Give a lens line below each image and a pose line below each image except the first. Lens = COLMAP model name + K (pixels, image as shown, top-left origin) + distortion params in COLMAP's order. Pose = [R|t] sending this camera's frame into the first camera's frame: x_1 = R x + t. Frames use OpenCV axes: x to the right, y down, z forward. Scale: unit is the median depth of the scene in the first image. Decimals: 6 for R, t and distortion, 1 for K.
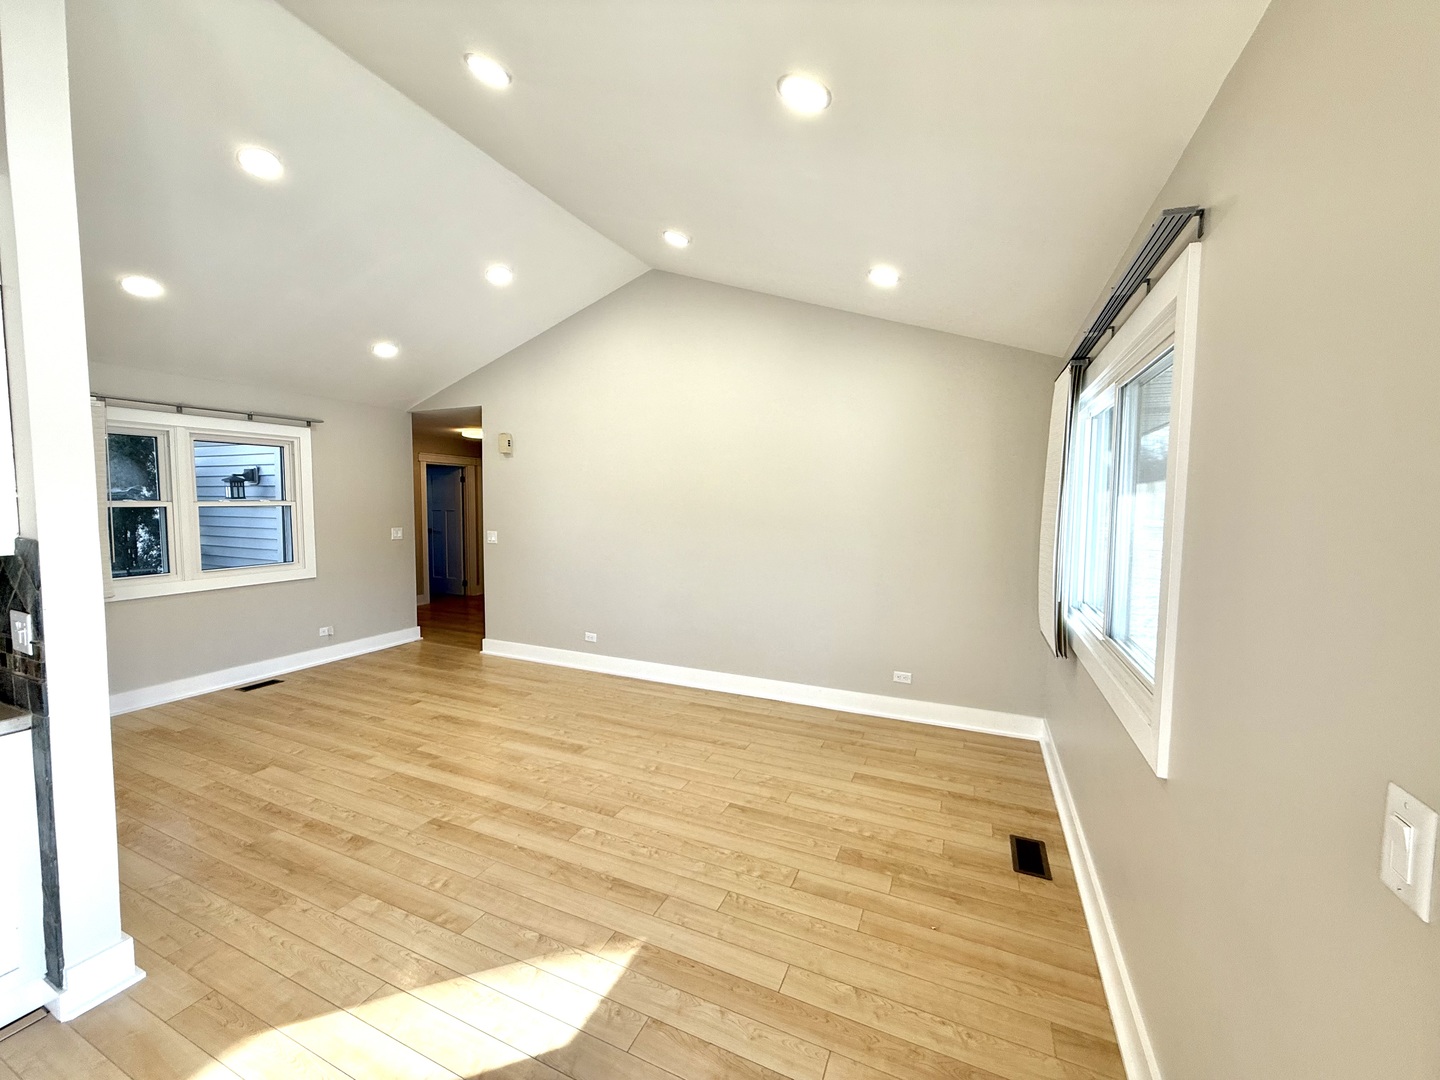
lens RADIAL K [[572.9, 0, 718.9], [0, 572.9, 539.0], [0, 0, 1]] dist [-0.001108, 0.000731]
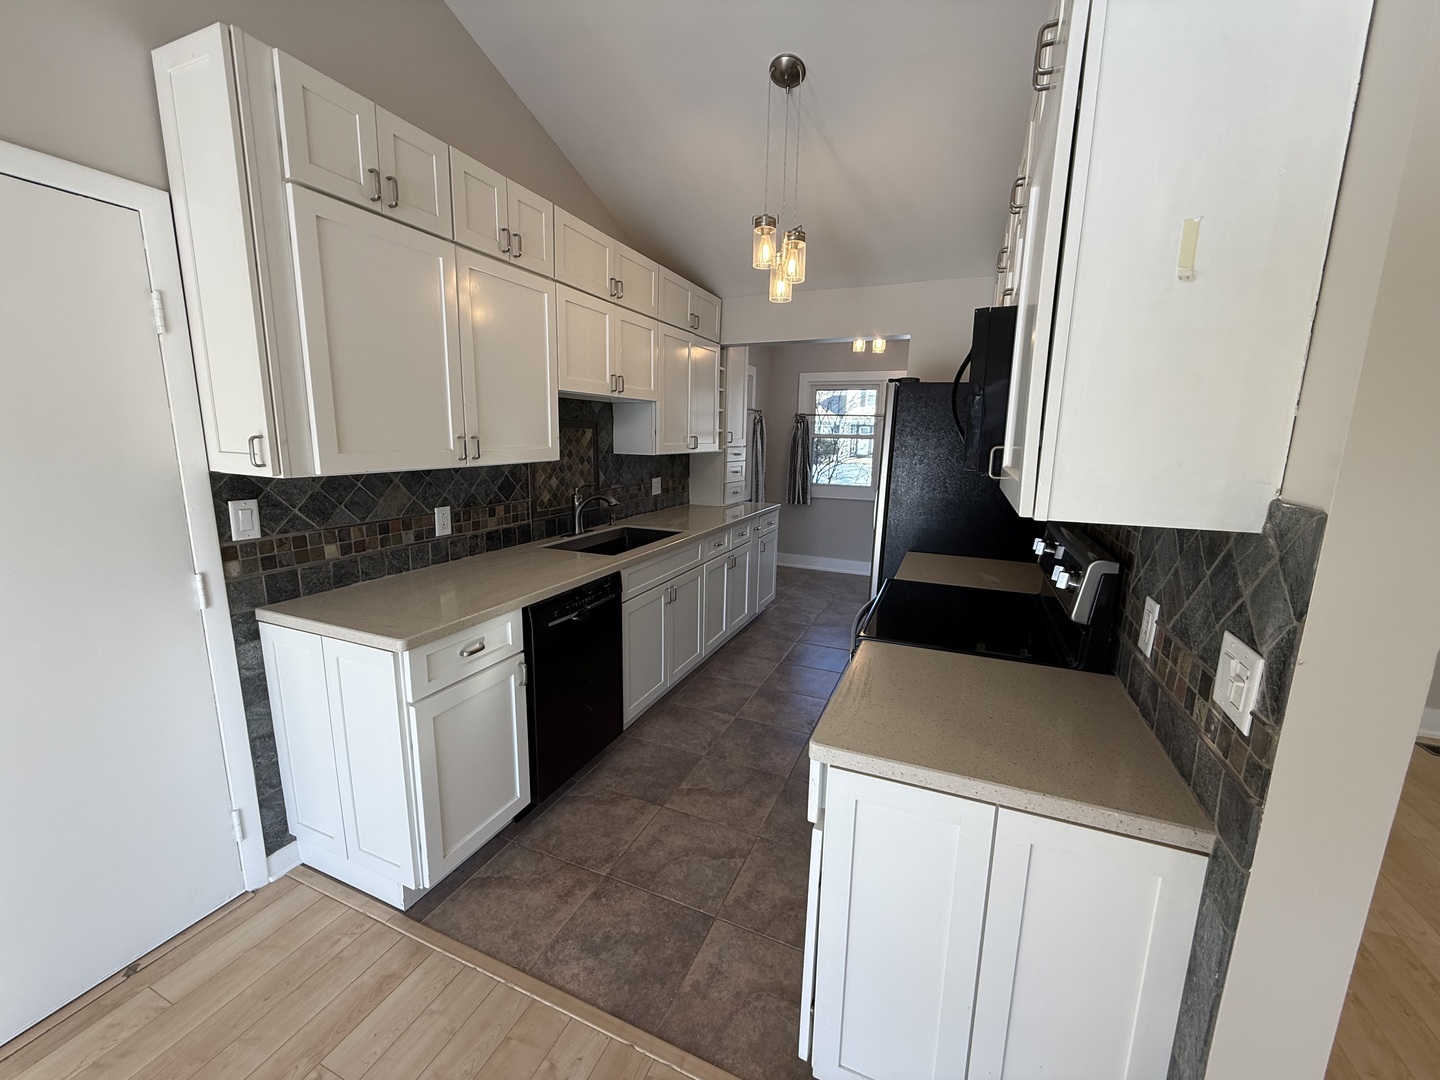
lens RADIAL K [[572.9, 0, 711.4], [0, 572.9, 536.1], [0, 0, 1]] dist [-0.001108, 0.000731]
pose [[0.016266, 0.169008, -0.985480, -0.399242], [-0.081386, 0.982564, 0.167165, -0.007746], [0.996550, 0.077486, 0.029737, 0.271450]]
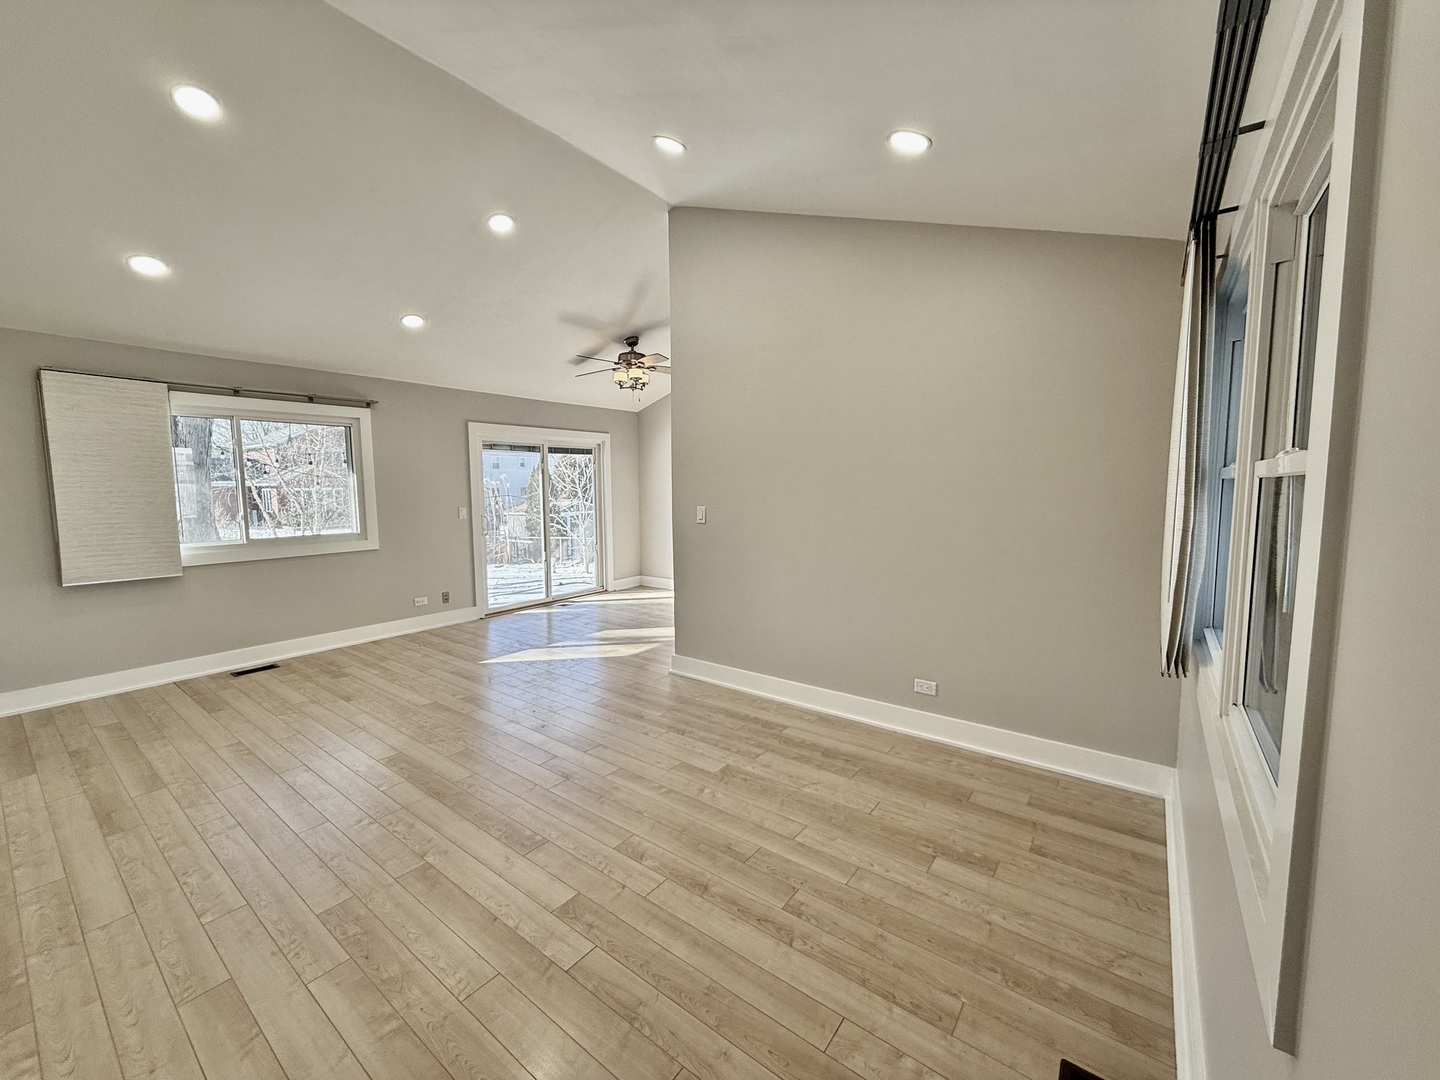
lens RADIAL K [[572.9, 0, 718.9], [0, 572.9, 534.7], [0, 0, 1]] dist [-0.001108, 0.000731]
pose [[-0.975632, -0.020962, 0.218411, -1.029457], [0.014126, 0.987360, 0.157864, -0.109550], [-0.218959, 0.157102, -0.963004, 1.901947]]
